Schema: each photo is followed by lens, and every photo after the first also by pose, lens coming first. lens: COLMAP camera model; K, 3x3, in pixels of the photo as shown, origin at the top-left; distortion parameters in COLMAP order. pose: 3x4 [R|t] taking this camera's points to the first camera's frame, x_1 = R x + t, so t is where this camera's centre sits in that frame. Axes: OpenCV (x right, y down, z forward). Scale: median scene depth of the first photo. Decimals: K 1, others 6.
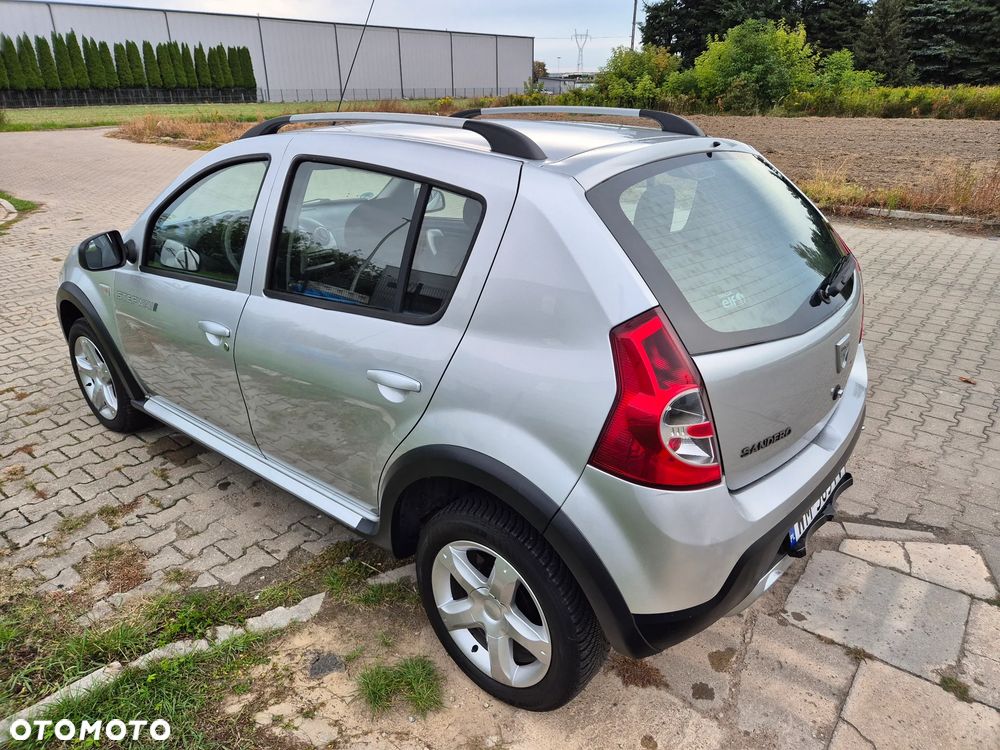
lens RADIAL K [[666.4, 0, 496.6], [0, 666.4, 367.7], [0, 0, 1]] dist [0.063476, -0.052305]
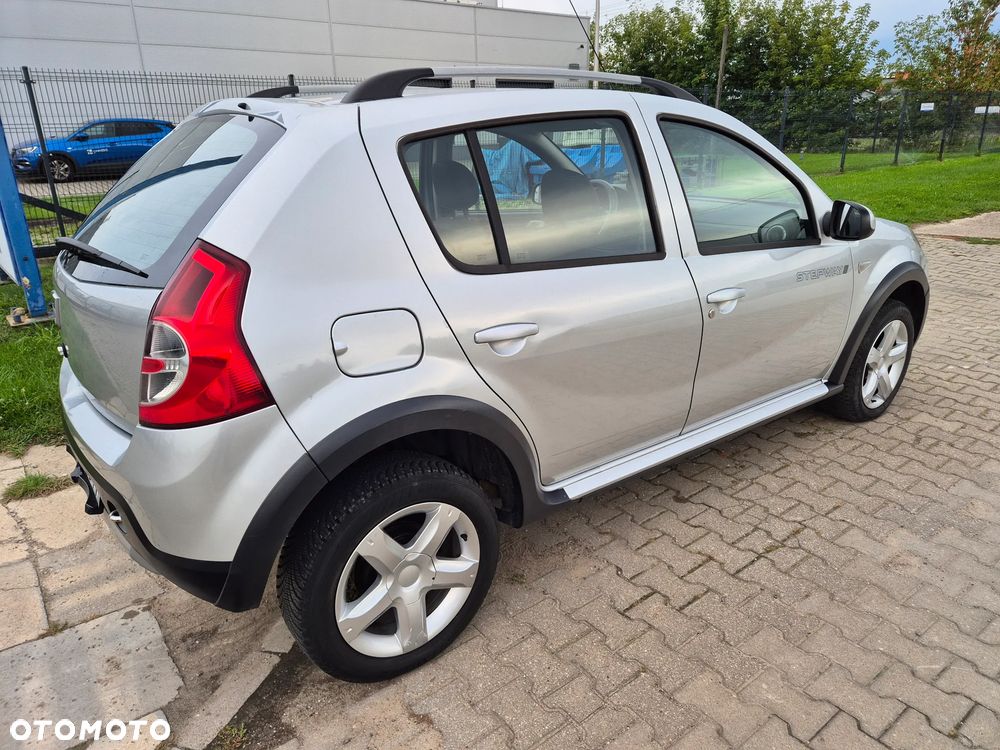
lens RADIAL K [[666.4, 0, 506.4], [0, 666.4, 369.7], [0, 0, 1]] dist [0.063476, -0.052305]
pose [[-0.226061, 0.342080, -0.912073, 0.905948], [-0.354359, 0.843283, 0.404109, -0.406710], [0.907373, 0.414555, -0.069414, 1.184669]]
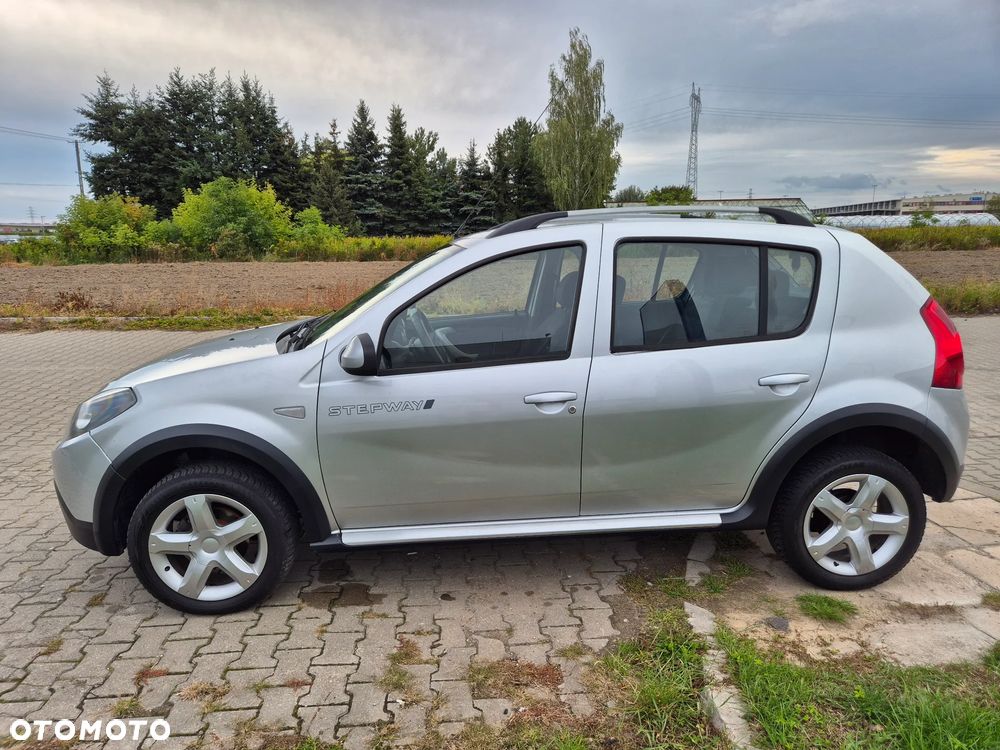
lens RADIAL K [[666.4, 0, 497.5], [0, 666.4, 384.6], [0, 0, 1]] dist [0.063476, -0.052305]
pose [[0.723048, -0.150572, 0.674188, -1.068082], [0.270256, 0.959826, -0.075476, -0.019828], [-0.635738, 0.236776, 0.734693, 0.239171]]
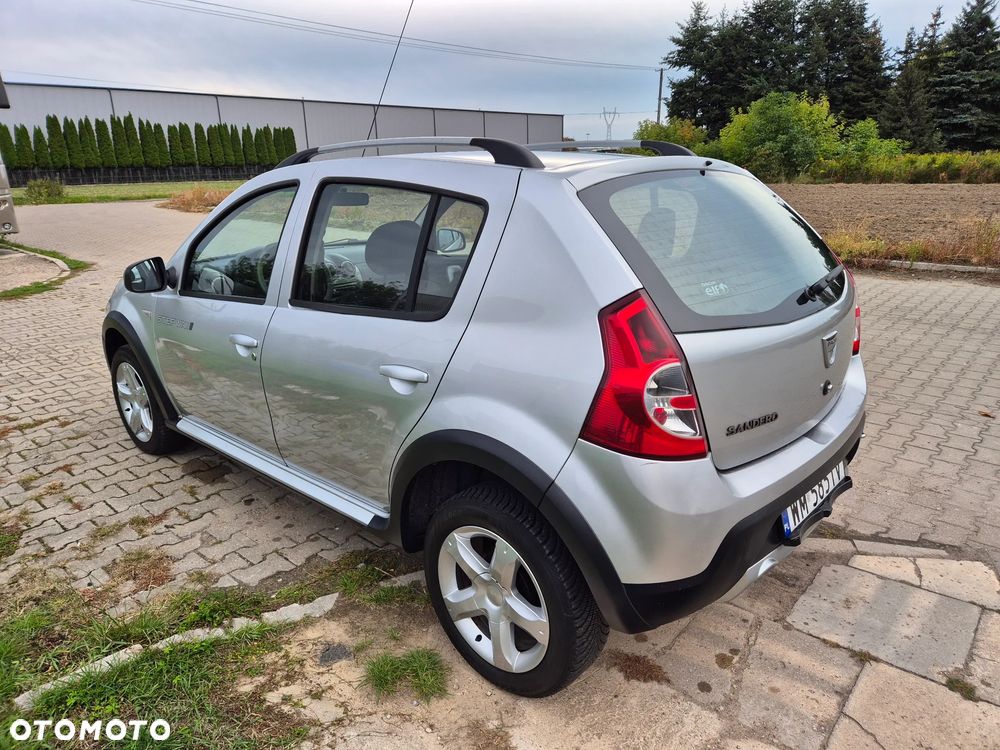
lens RADIAL K [[666.4, 0, 497.3], [0, 666.4, 375.7], [0, 0, 1]] dist [0.063476, -0.052305]
pose [[0.999008, 0.002518, -0.044451, 0.030331], [-0.006367, 0.996219, -0.086647, 0.079164], [0.044065, 0.086844, 0.995247, -0.042035]]
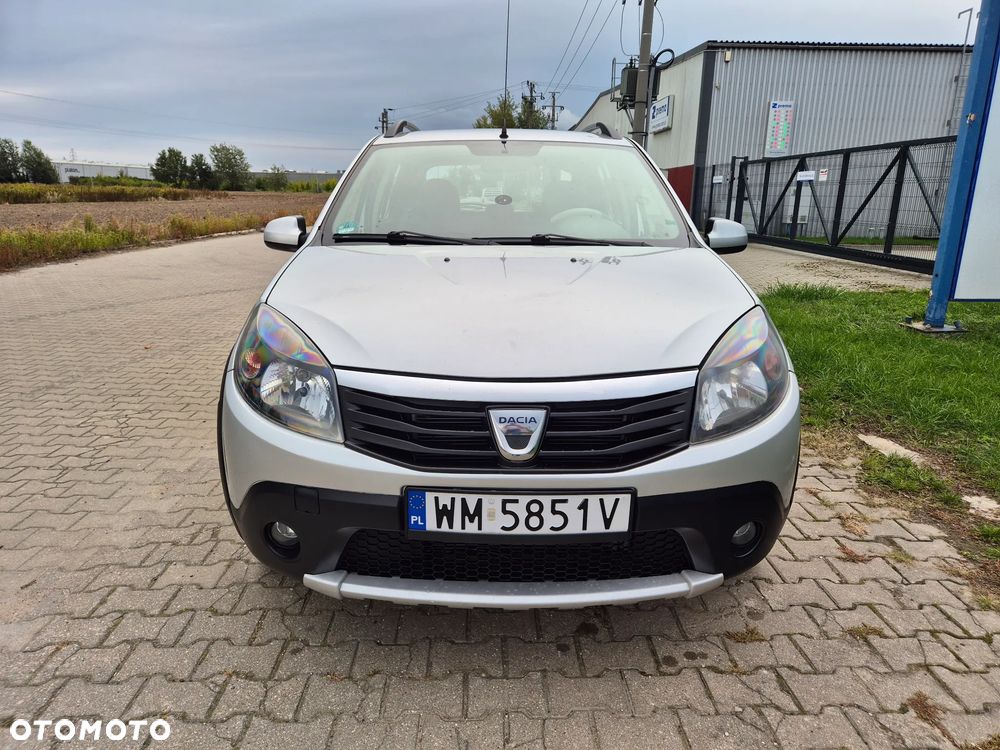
lens RADIAL K [[666.4, 0, 501.3], [0, 666.4, 385.6], [0, 0, 1]] dist [0.063476, -0.052305]
pose [[-0.654613, -0.201958, 0.728488, -1.154997], [0.288578, 0.823919, 0.487729, -0.583909], [-0.698716, 0.529499, -0.481068, 1.858518]]
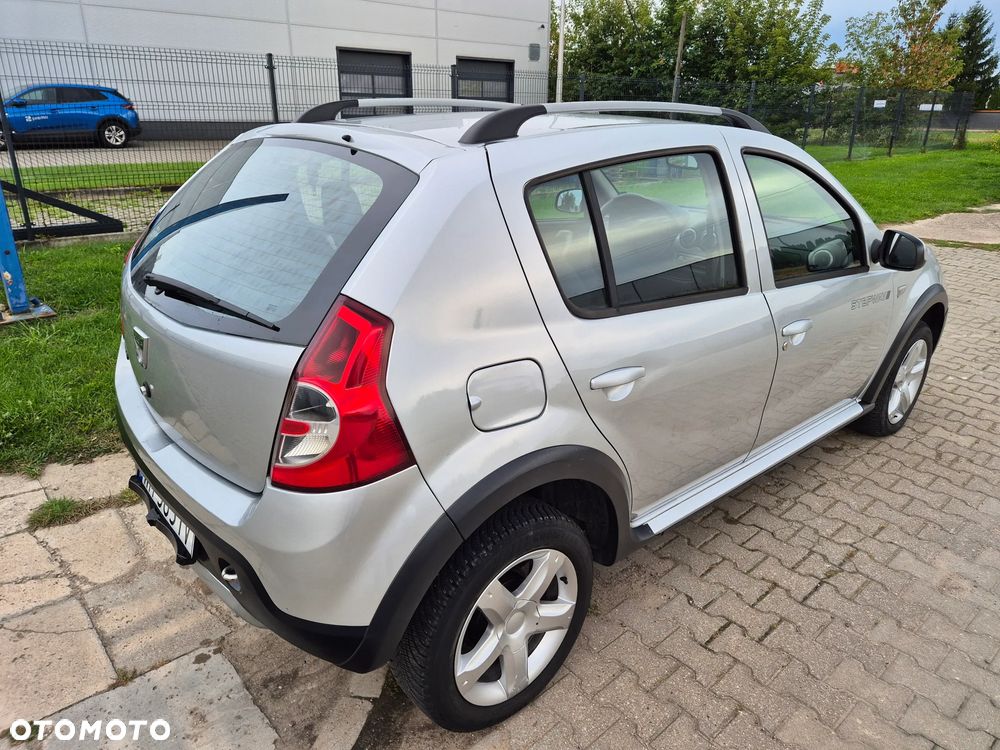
lens RADIAL K [[666.4, 0, 506.4], [0, 666.4, 366.2], [0, 0, 1]] dist [0.063476, -0.052305]
pose [[-0.158115, 0.365093, -0.917446, 0.903543], [-0.391972, 0.829583, 0.397681, -0.396966], [0.906288, 0.422493, 0.011937, 1.011190]]
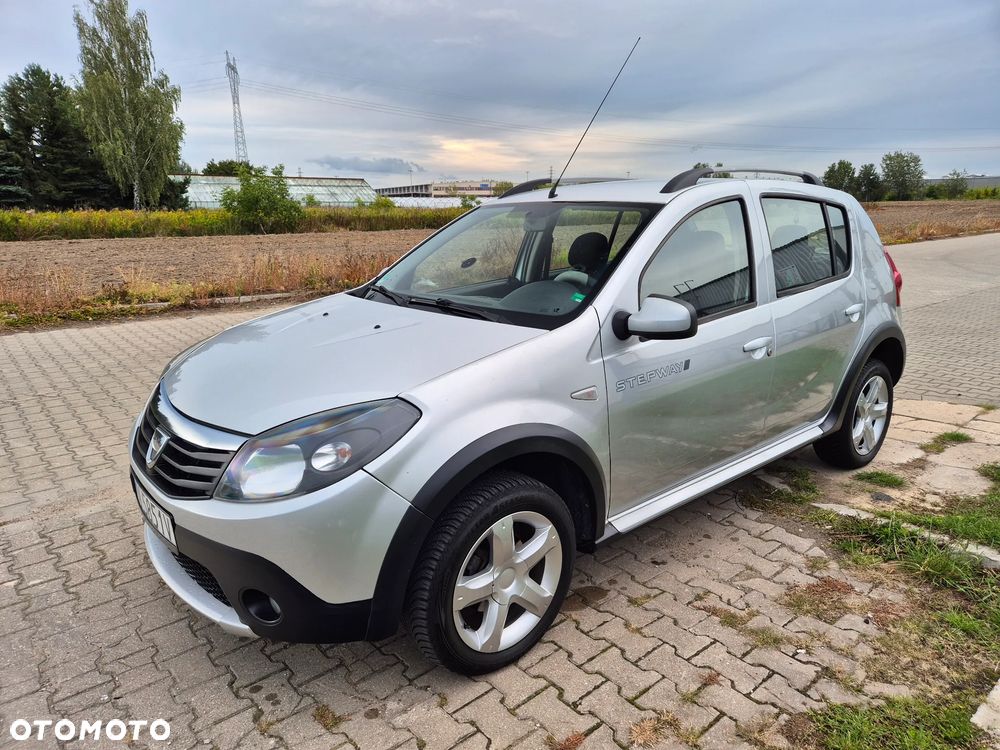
lens RADIAL K [[666.4, 0, 507.6], [0, 666.4, 381.4], [0, 0, 1]] dist [0.063476, -0.052305]
pose [[0.167668, -0.239945, 0.956197, -1.425752], [0.386396, 0.908318, 0.160177, -0.310200], [-0.906965, 0.342614, 0.245010, 1.007743]]
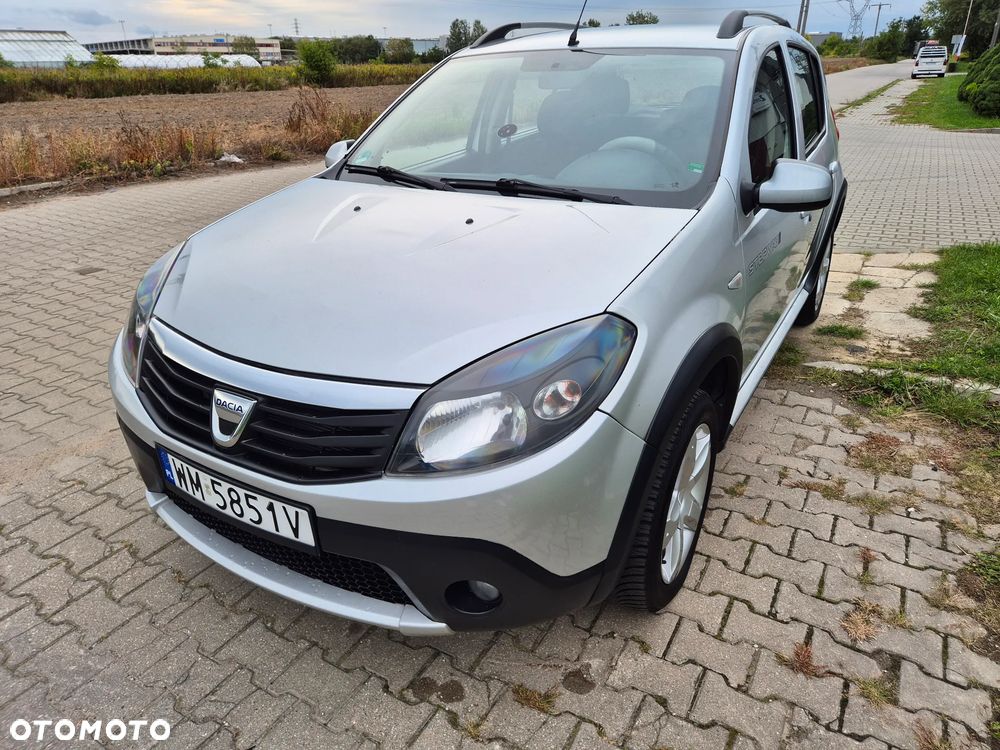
lens RADIAL K [[666.4, 0, 502.0], [0, 666.4, 374.3], [0, 0, 1]] dist [0.063476, -0.052305]
pose [[-0.156114, -0.400428, 0.902932, -1.280859], [0.394525, 0.812775, 0.428658, -0.449057], [-0.905527, 0.423148, 0.031094, 1.362717]]
